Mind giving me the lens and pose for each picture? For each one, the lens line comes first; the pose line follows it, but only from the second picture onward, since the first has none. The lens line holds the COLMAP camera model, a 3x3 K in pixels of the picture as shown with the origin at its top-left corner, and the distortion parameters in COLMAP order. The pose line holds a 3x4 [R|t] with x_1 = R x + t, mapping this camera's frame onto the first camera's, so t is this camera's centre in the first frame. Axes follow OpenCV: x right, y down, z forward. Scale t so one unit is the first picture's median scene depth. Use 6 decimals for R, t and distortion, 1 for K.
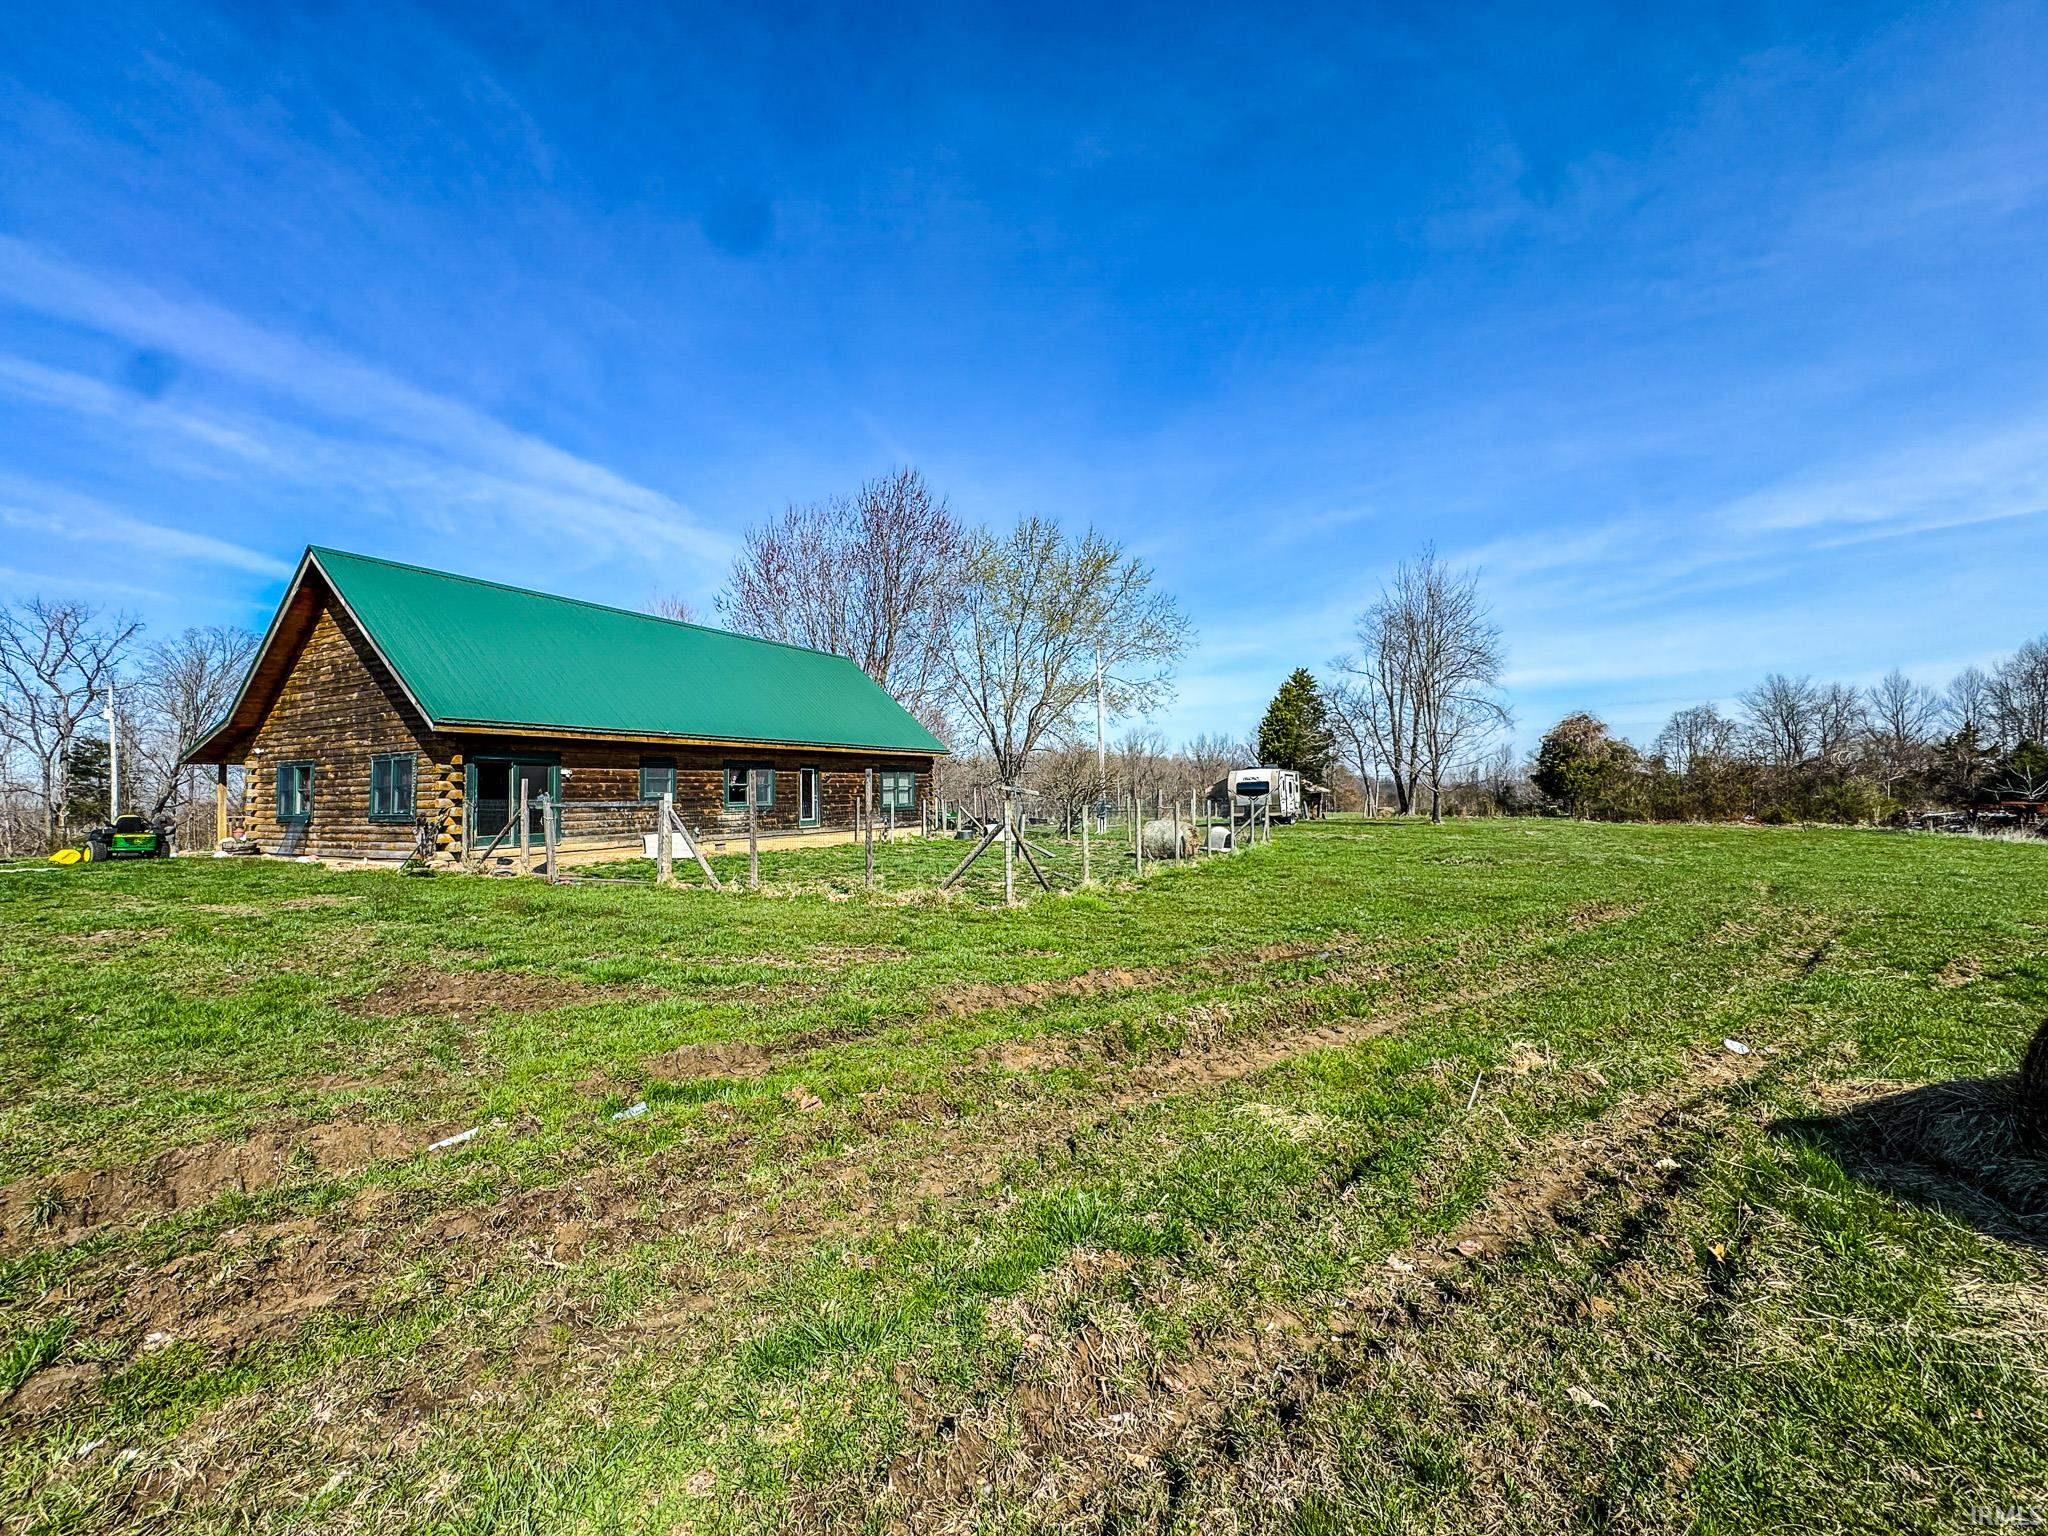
lens RADIAL K [[812.0, 0, 1026.3], [0, 812.0, 770.3], [0, 0, 1]] dist [-0.004273, 0.000136]
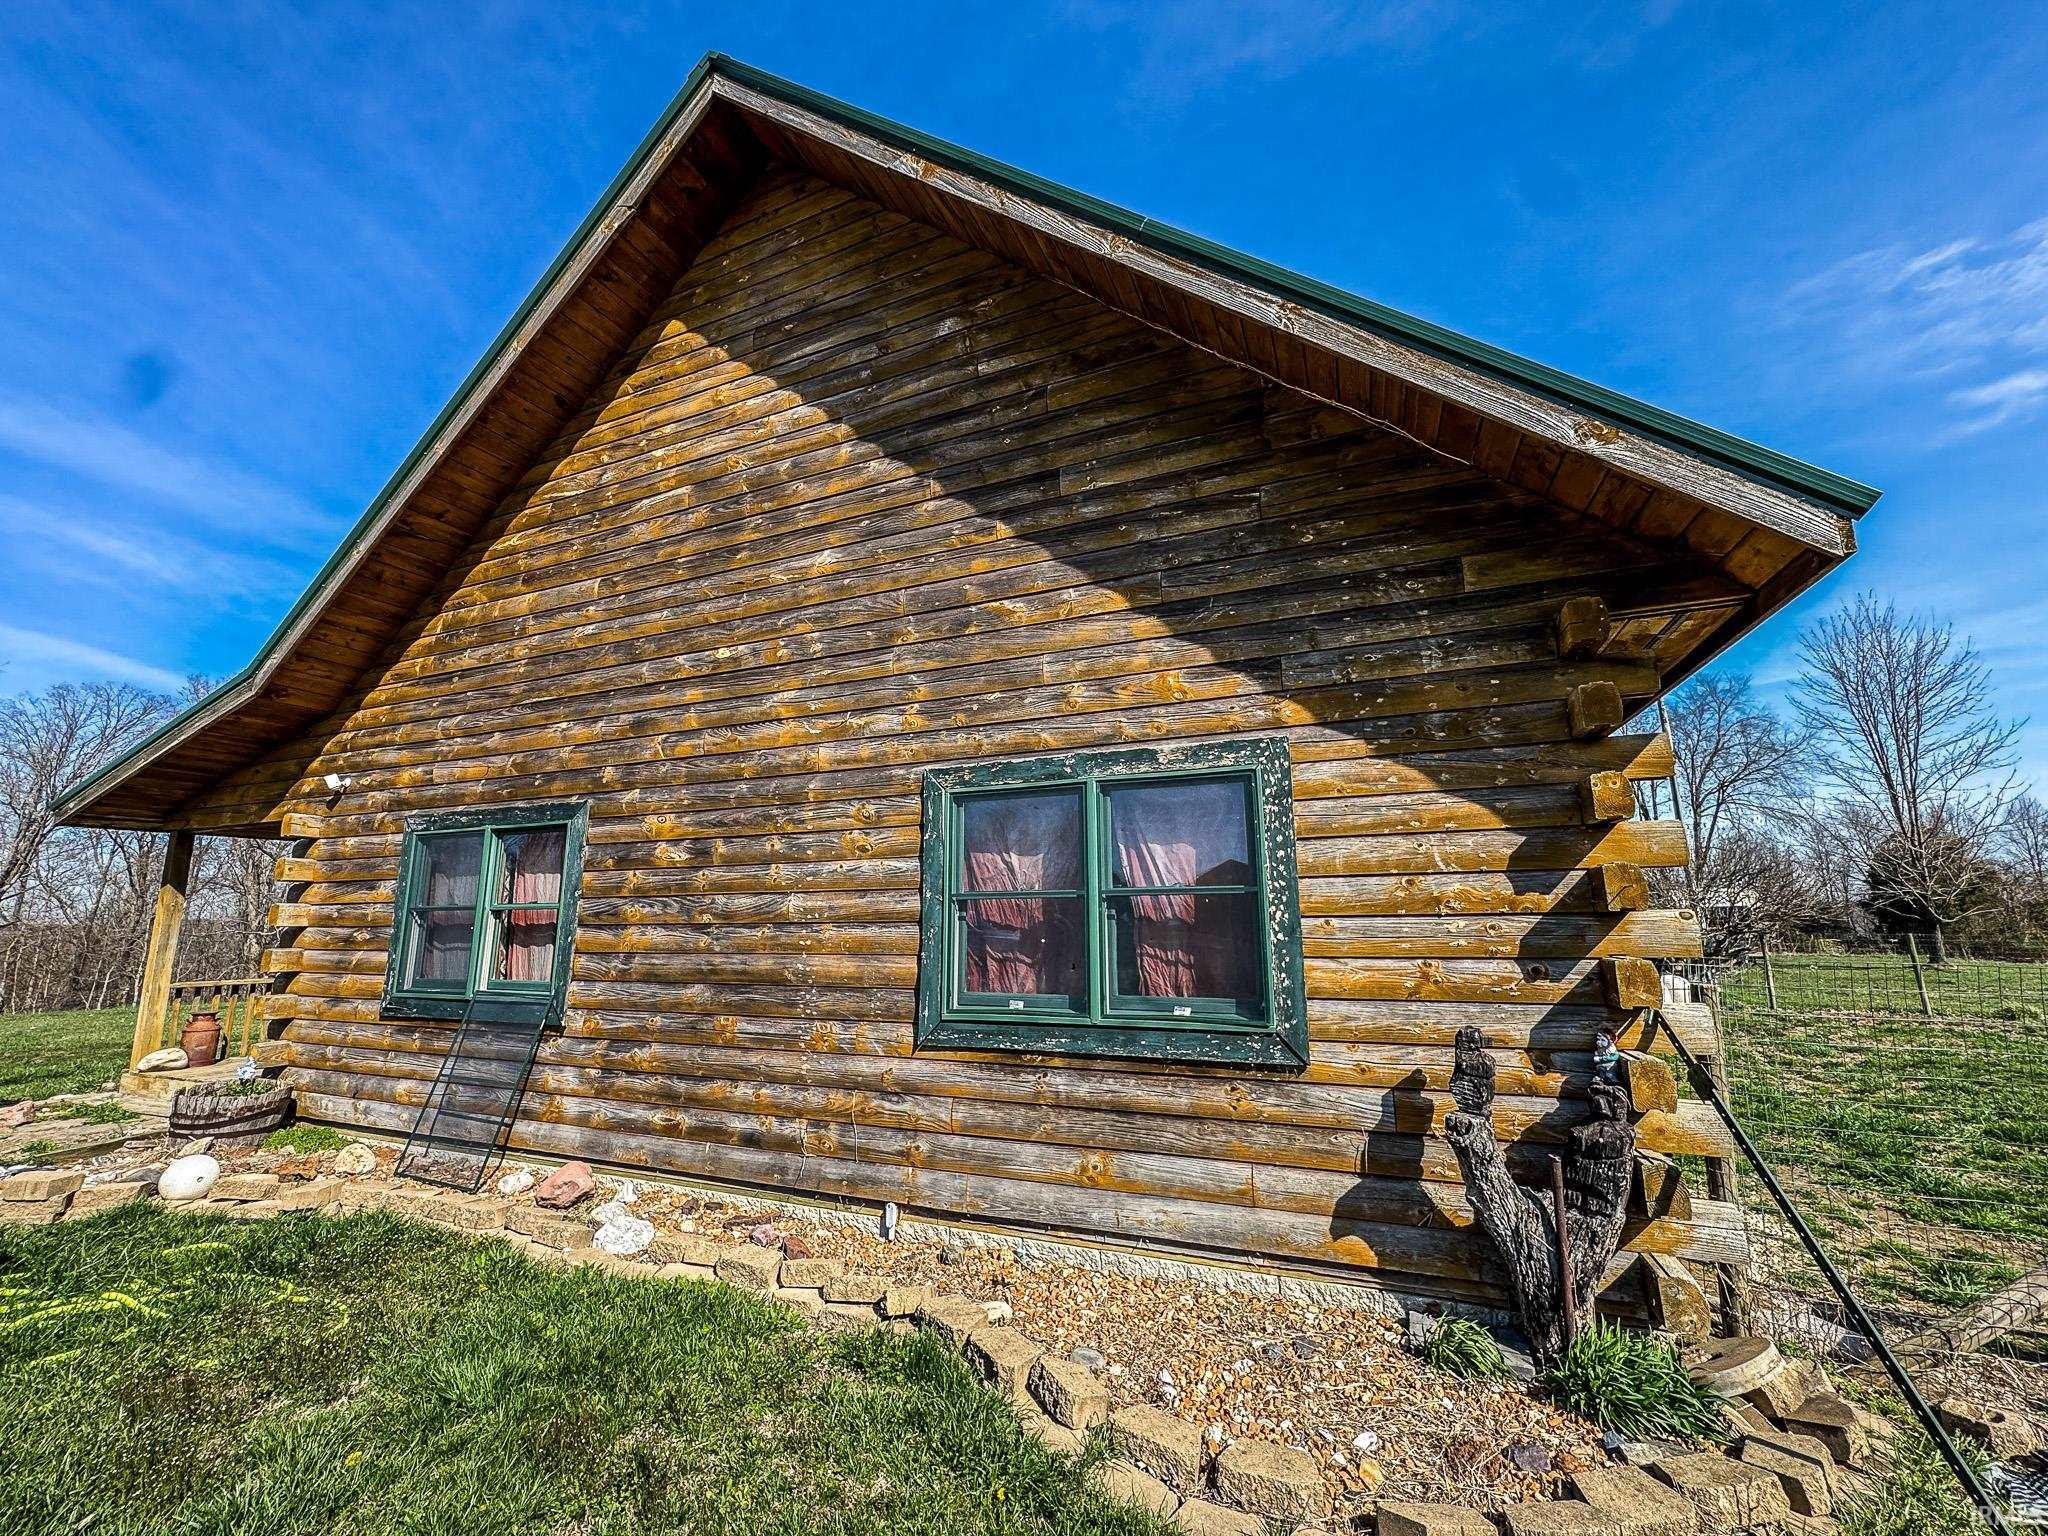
lens RADIAL K [[812.0, 0, 1019.5], [0, 812.0, 769.6], [0, 0, 1]] dist [-0.004273, 0.000136]
pose [[0.996039, 0.022936, 0.085911, -0.740272], [-0.009442, 0.987980, -0.154295, 0.018994], [-0.088417, 0.152873, 0.984283, 0.690774]]
